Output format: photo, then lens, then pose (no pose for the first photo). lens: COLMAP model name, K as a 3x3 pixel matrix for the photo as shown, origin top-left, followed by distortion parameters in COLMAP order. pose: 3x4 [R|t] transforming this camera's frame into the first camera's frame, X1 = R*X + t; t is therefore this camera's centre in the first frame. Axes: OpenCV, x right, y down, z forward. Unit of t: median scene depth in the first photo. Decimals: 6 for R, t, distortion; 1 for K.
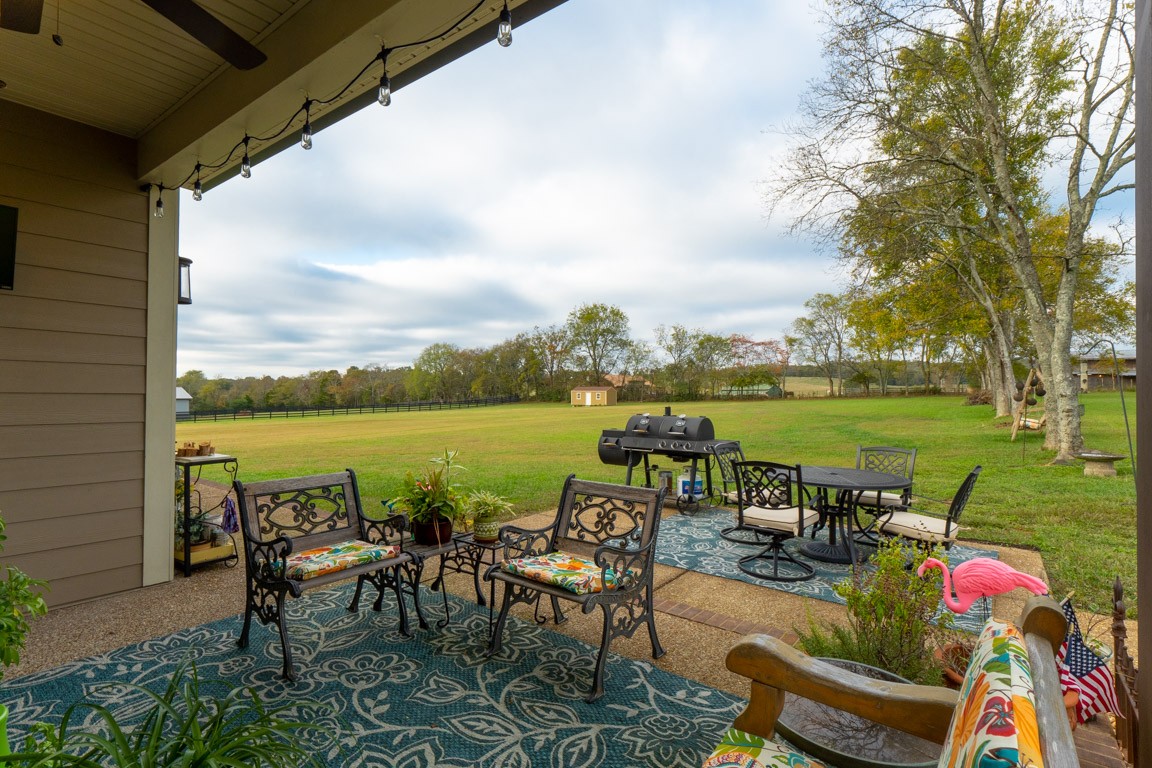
lens RADIAL K [[554.3, 0, 578.7], [0, 554.3, 384.5], [0, 0, 1]] dist [0.000171, -0.002131]
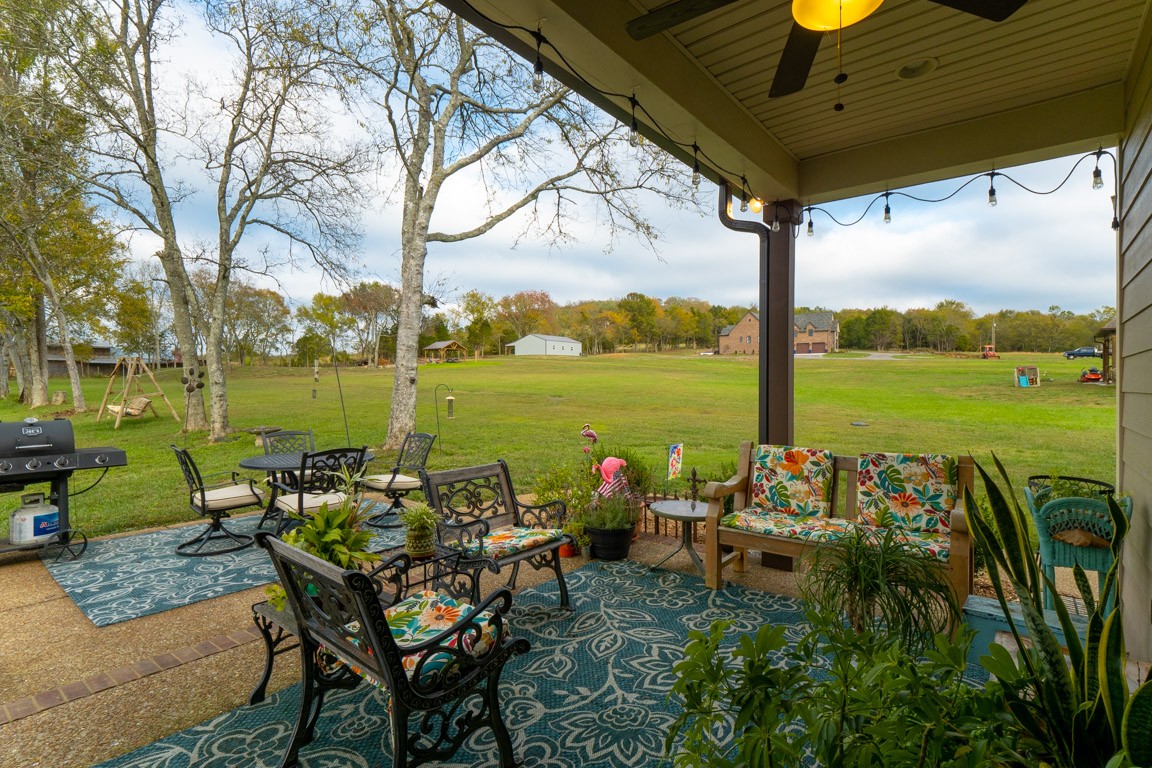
lens RADIAL K [[554.3, 0, 583.3], [0, 554.3, 380.9], [0, 0, 1]] dist [0.000171, -0.002131]
pose [[0.024074, -0.006472, 0.999689, -0.675125], [-0.012244, 0.999902, 0.006768, -0.004425], [-0.999635, -0.012403, 0.023992, 0.471700]]
